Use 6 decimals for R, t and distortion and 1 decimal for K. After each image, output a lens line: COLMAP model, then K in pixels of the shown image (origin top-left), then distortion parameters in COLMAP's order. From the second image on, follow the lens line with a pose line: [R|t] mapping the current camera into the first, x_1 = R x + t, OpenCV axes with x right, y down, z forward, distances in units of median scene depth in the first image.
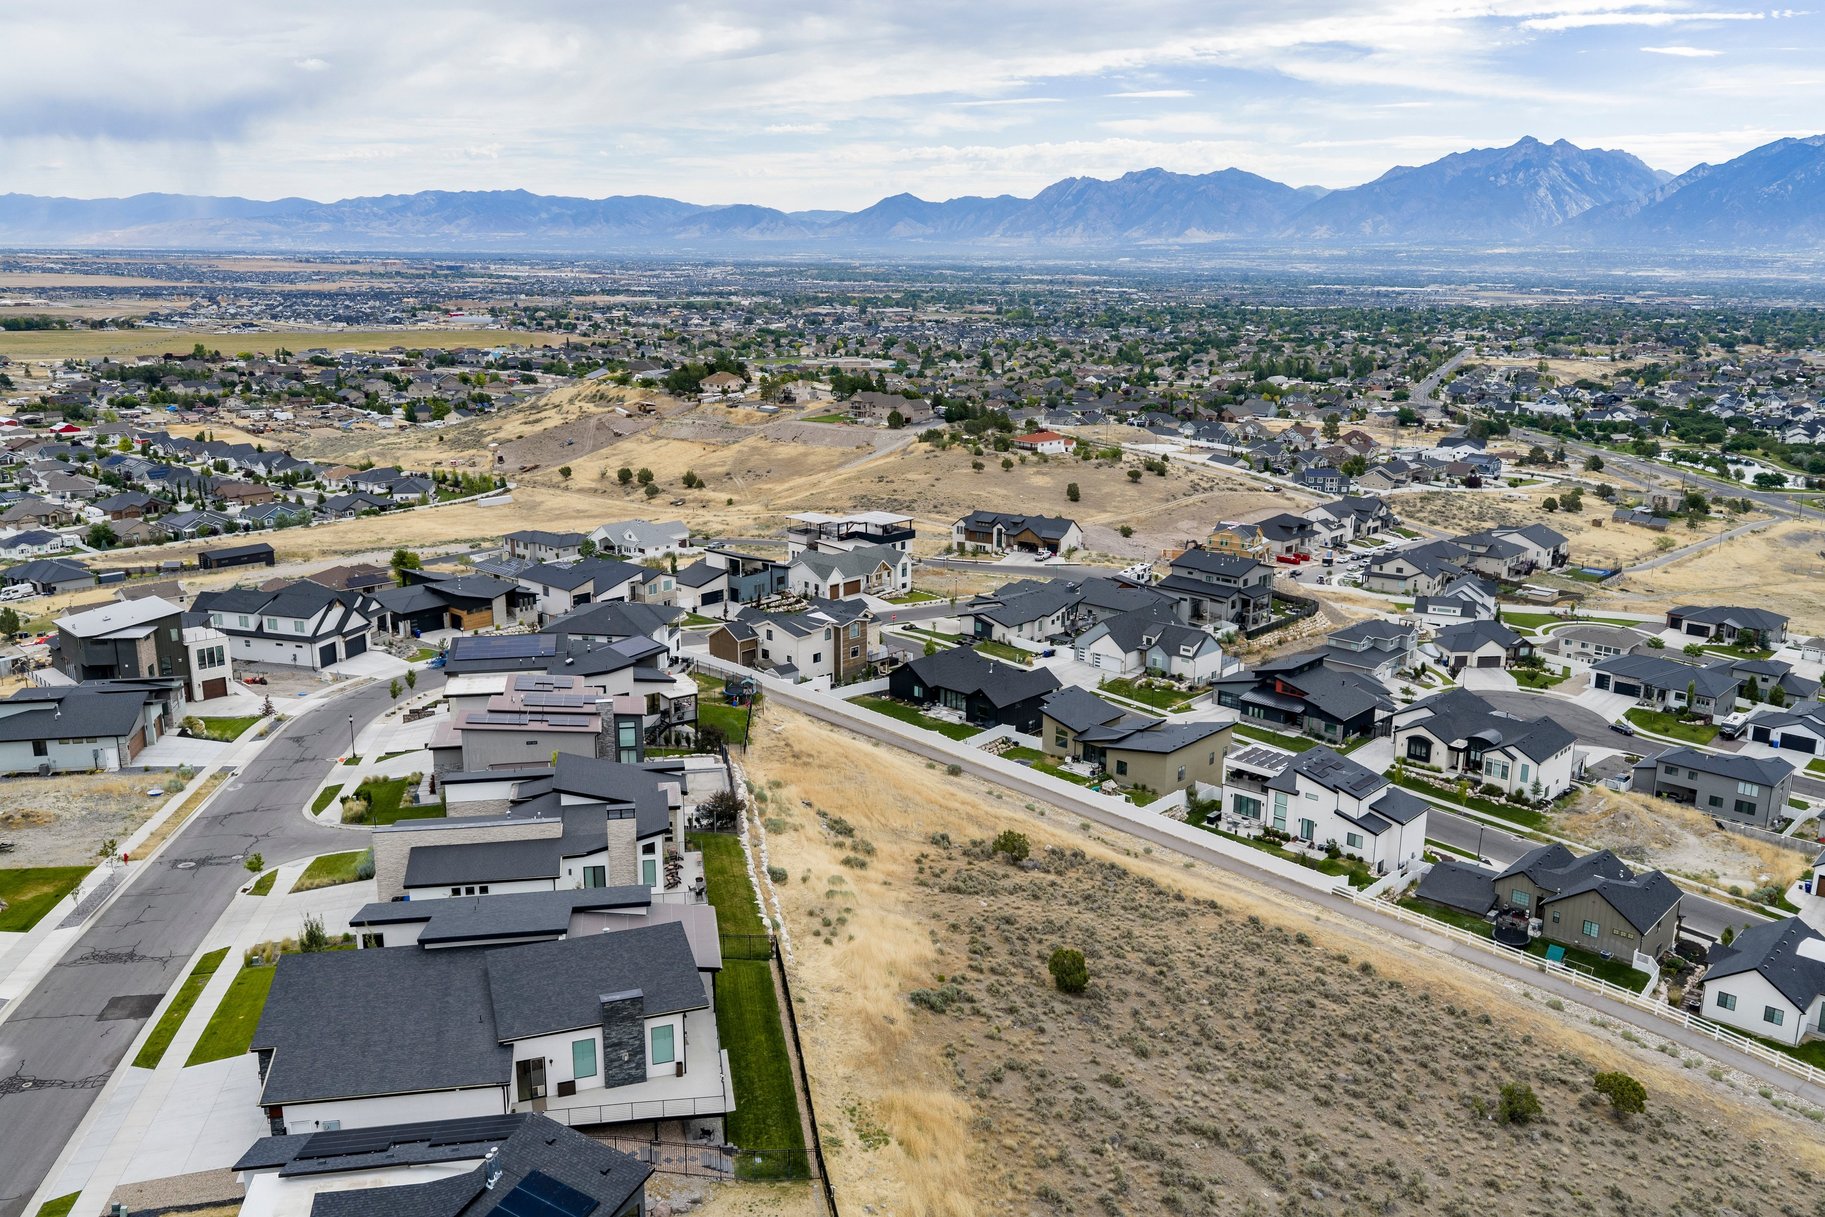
lens RADIAL K [[1504.8, 0, 909.6], [0, 1504.8, 612.9], [0, 0, 1]] dist [0.019354, -0.035322]
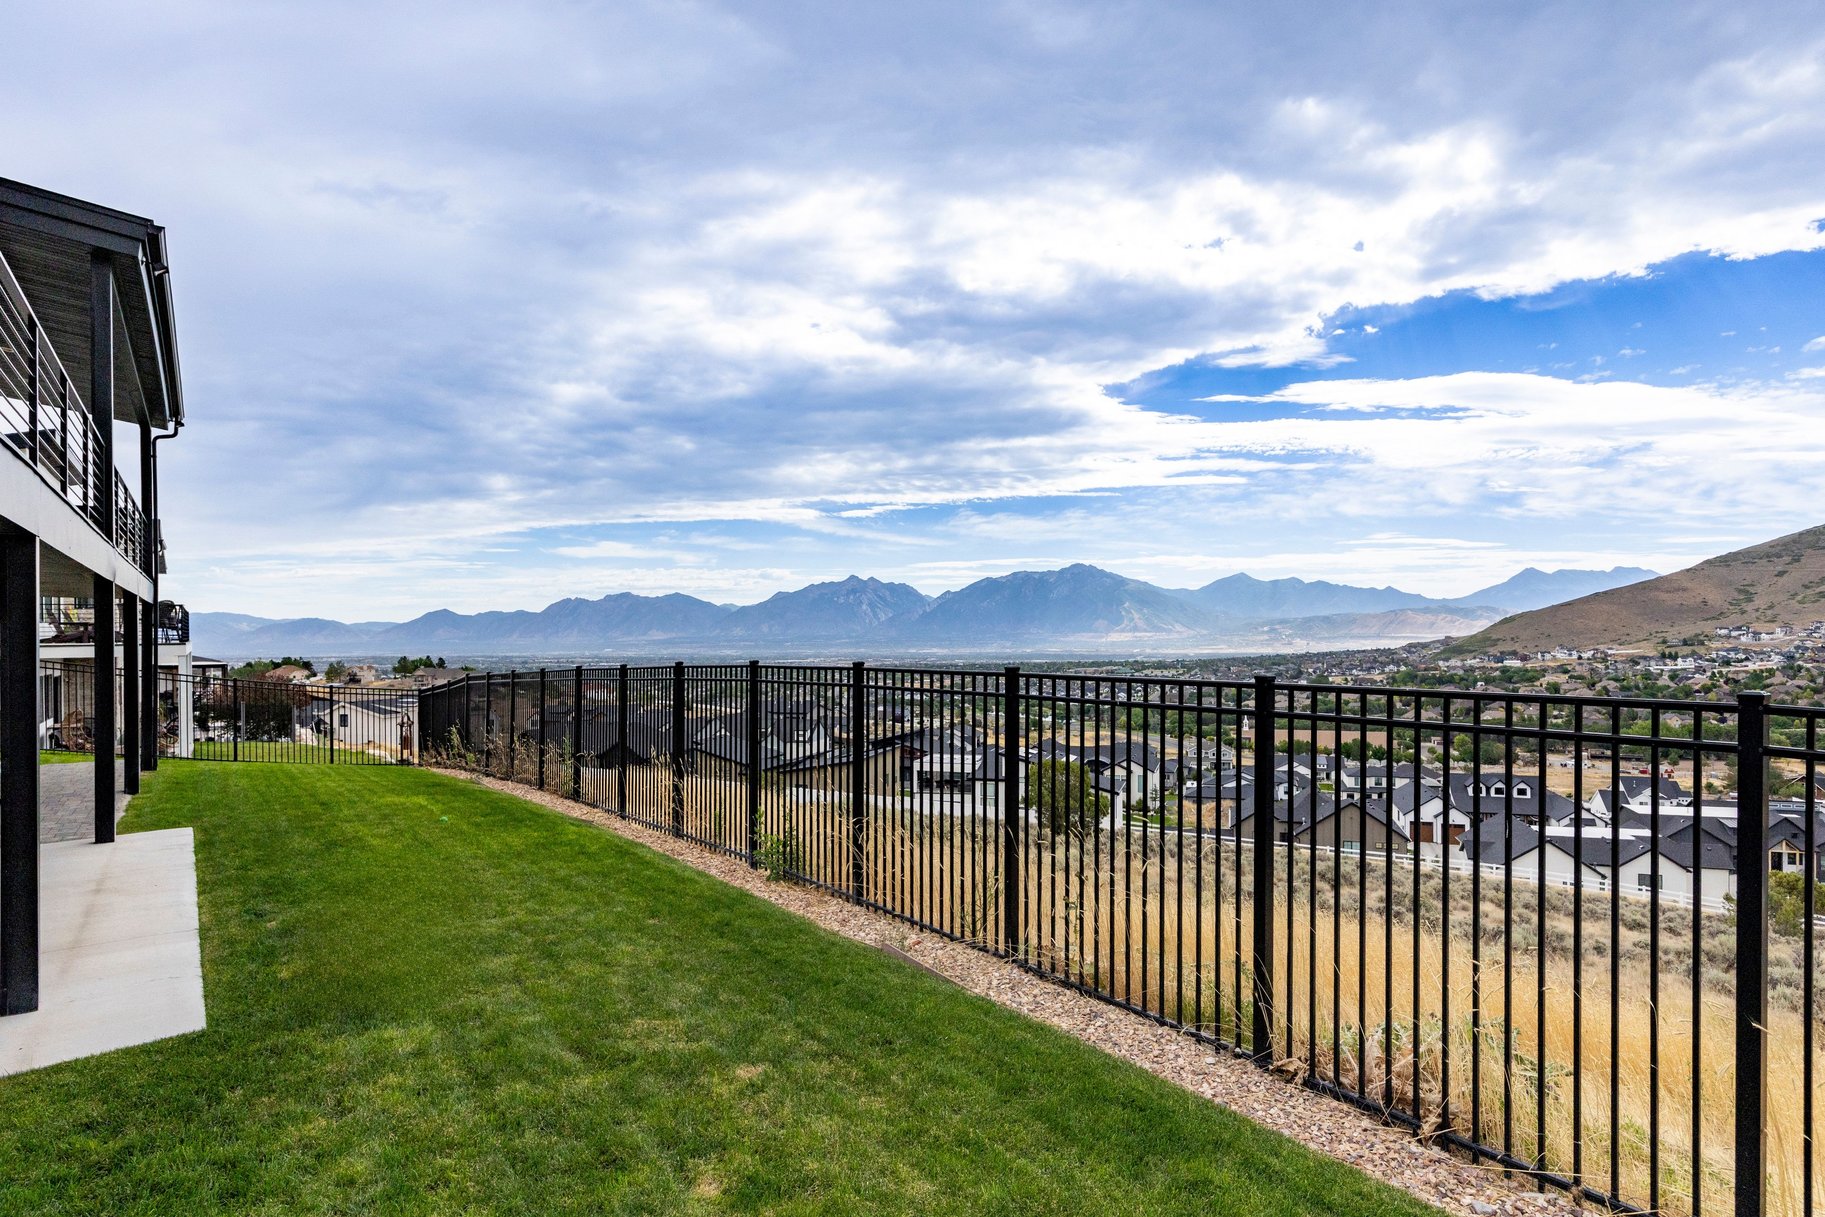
lens RADIAL K [[1003.2, 0, 919.2], [0, 1003.2, 634.8], [0, 0, 1]] dist [0.003128, -0.000290]
pose [[0.905099, -0.012986, 0.425003, -0.016961], [0.115928, 0.969203, -0.217268, 0.055640], [-0.409093, 0.245919, 0.878730, 0.157937]]
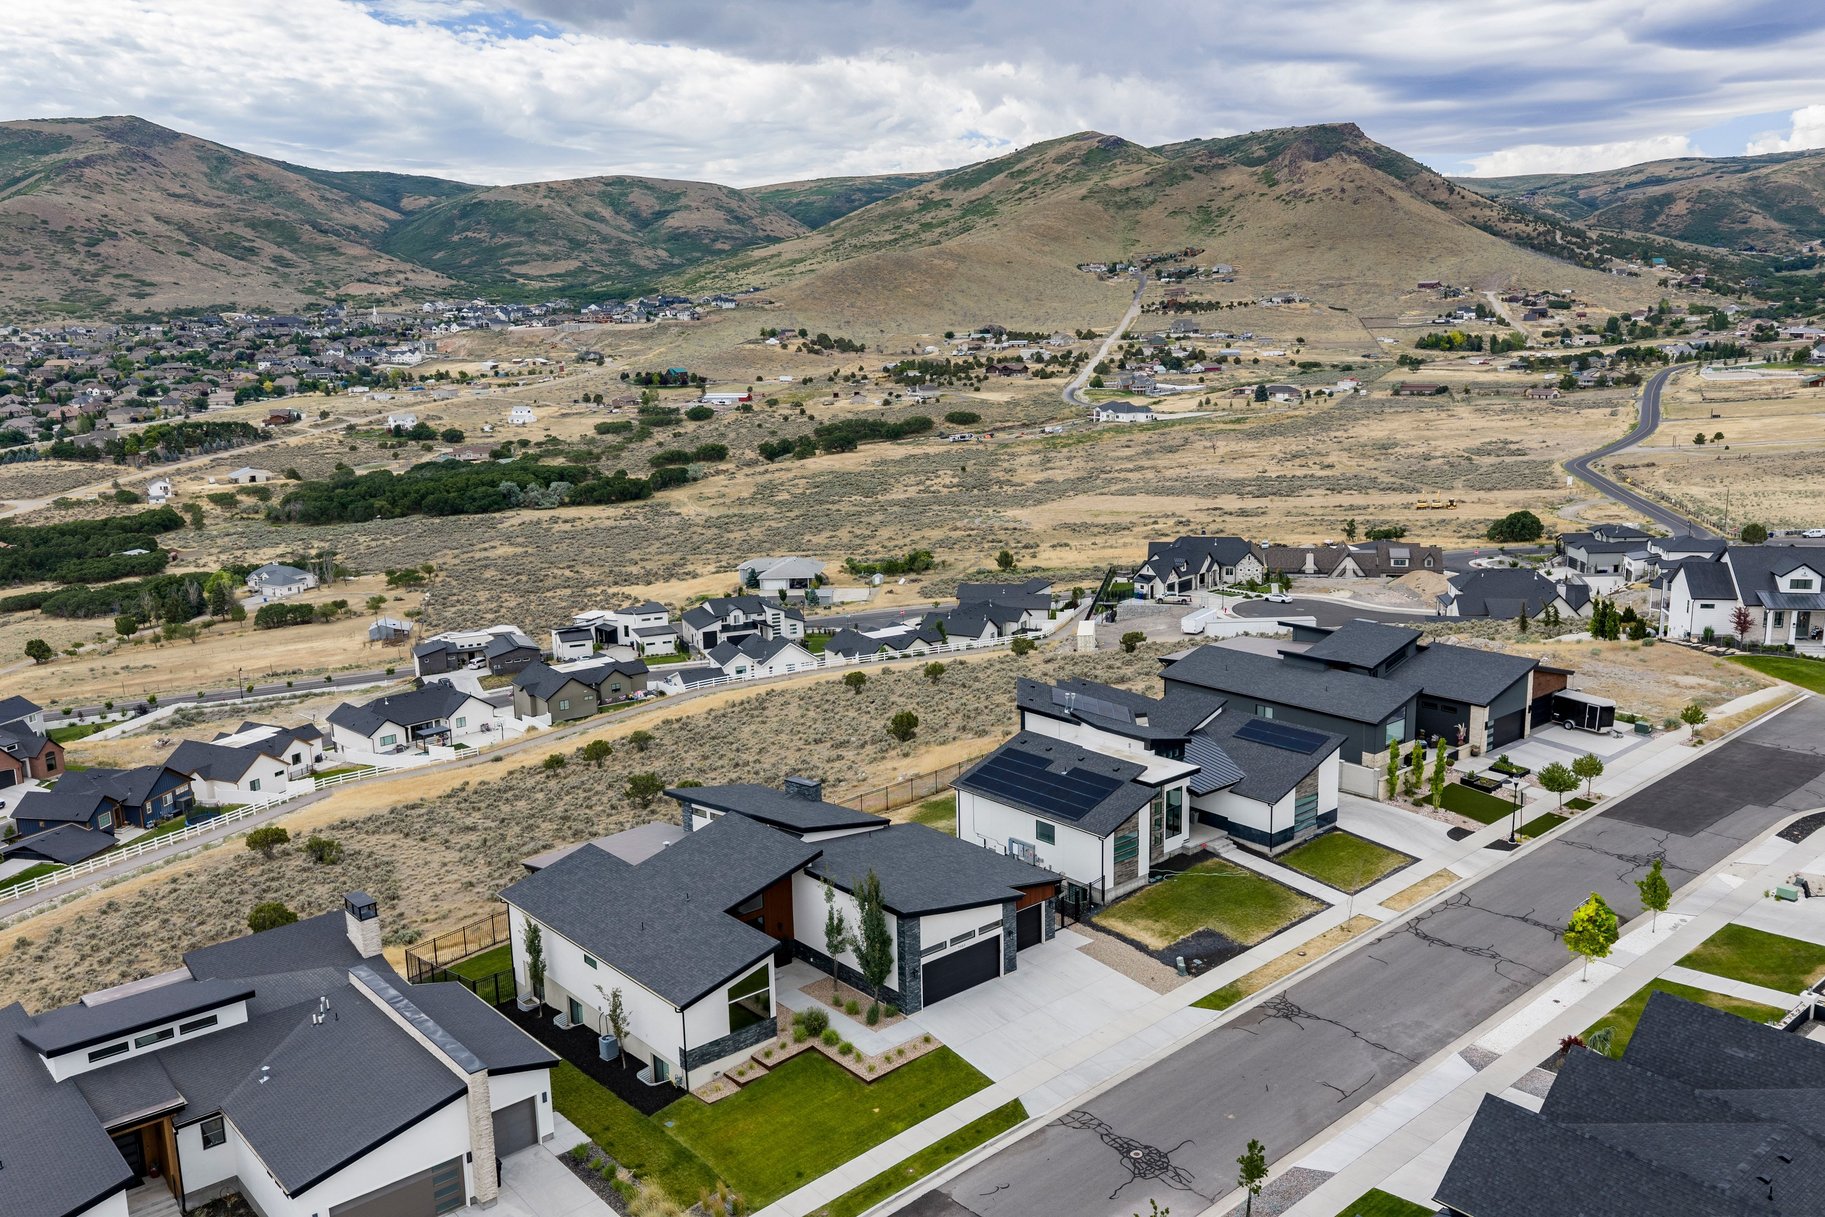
lens RADIAL K [[1504.8, 0, 925.7], [0, 1504.8, 593.1], [0, 0, 1]] dist [0.019354, -0.035322]
pose [[-0.514644, -0.161209, 0.842112, -0.187201], [0.229154, 0.920575, 0.316274, -0.033316], [-0.826214, 0.355742, -0.436827, 0.221067]]
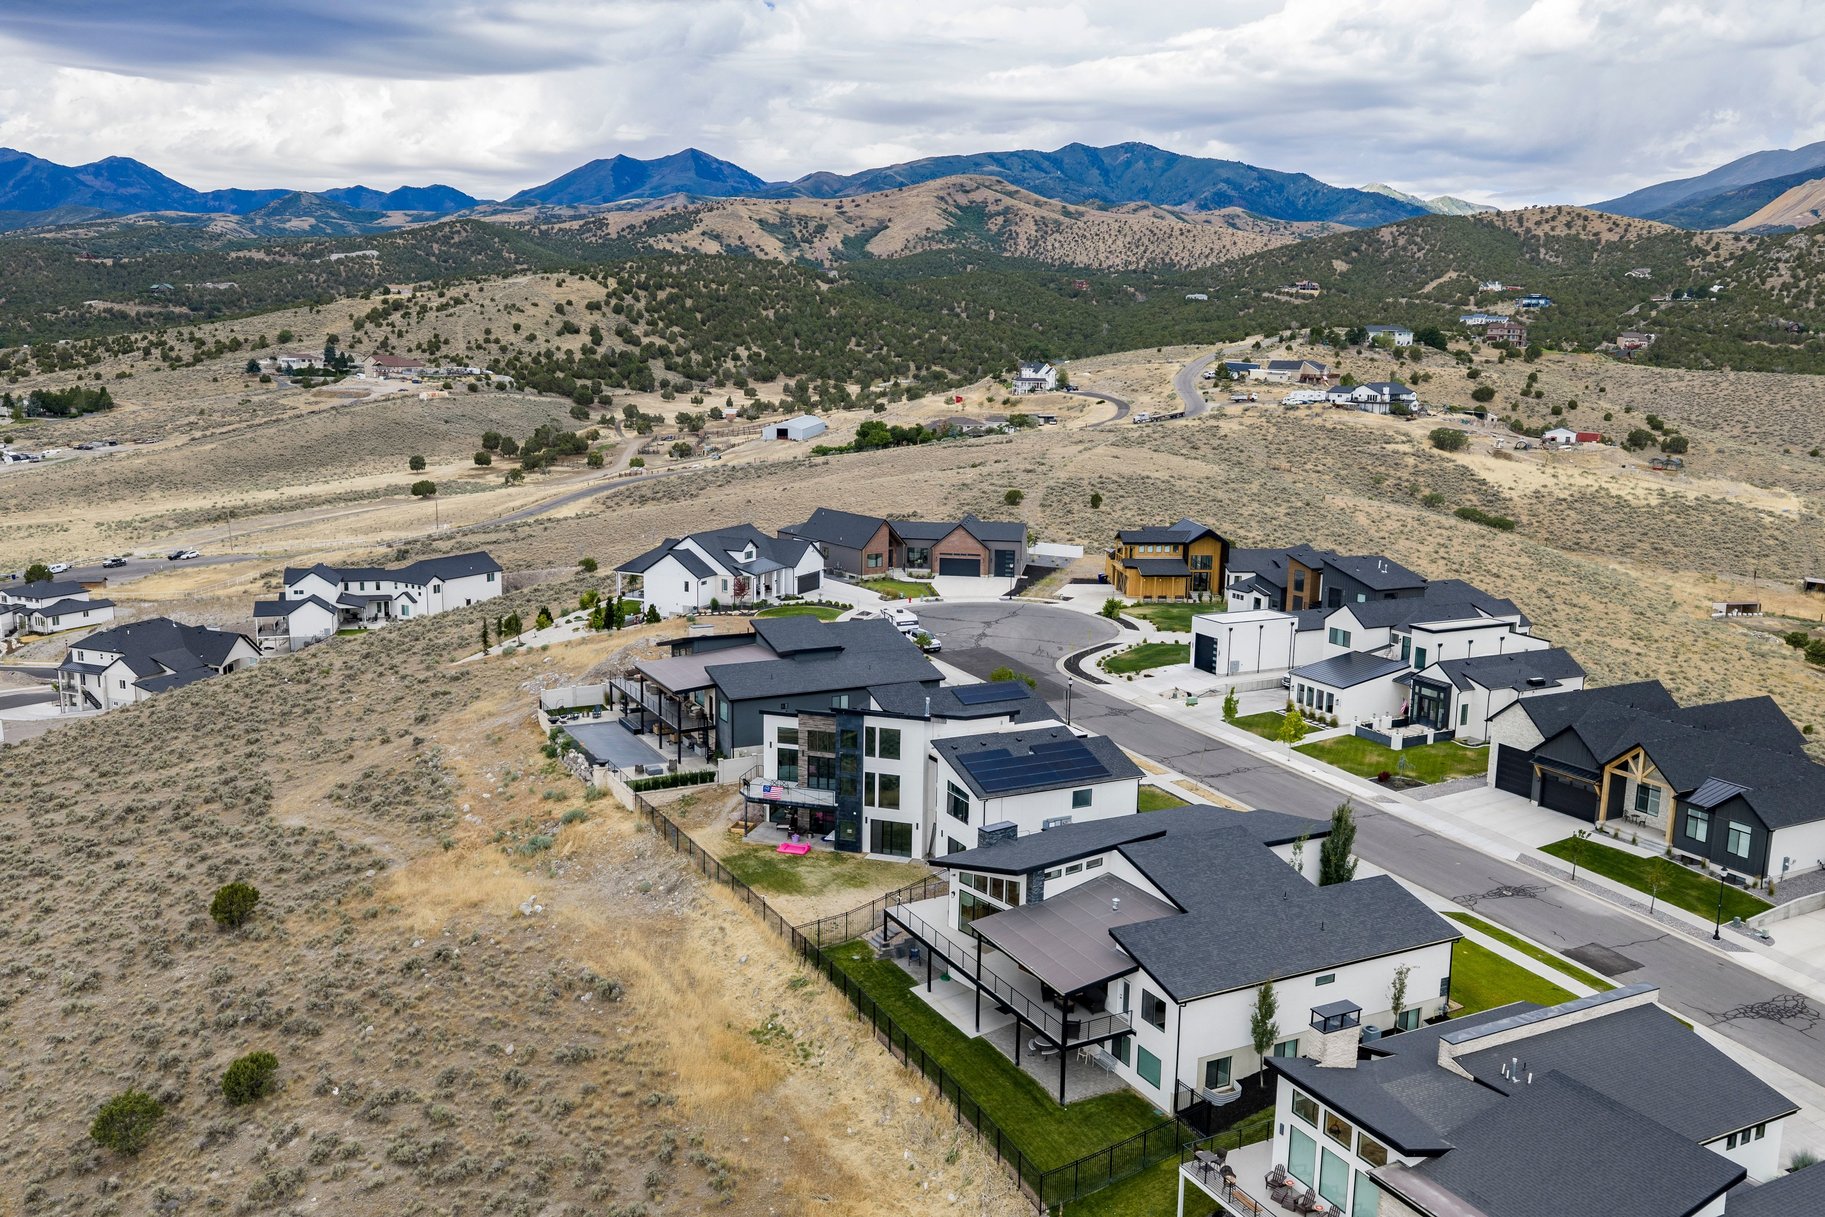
lens RADIAL K [[1504.8, 0, 920.2], [0, 1504.8, 607.7], [0, 0, 1]] dist [0.019354, -0.035322]
pose [[-0.951239, 0.030403, -0.306952, 0.029140], [-0.100766, 0.909904, 0.402394, -0.049266], [0.291531, 0.413703, -0.862473, 0.296928]]
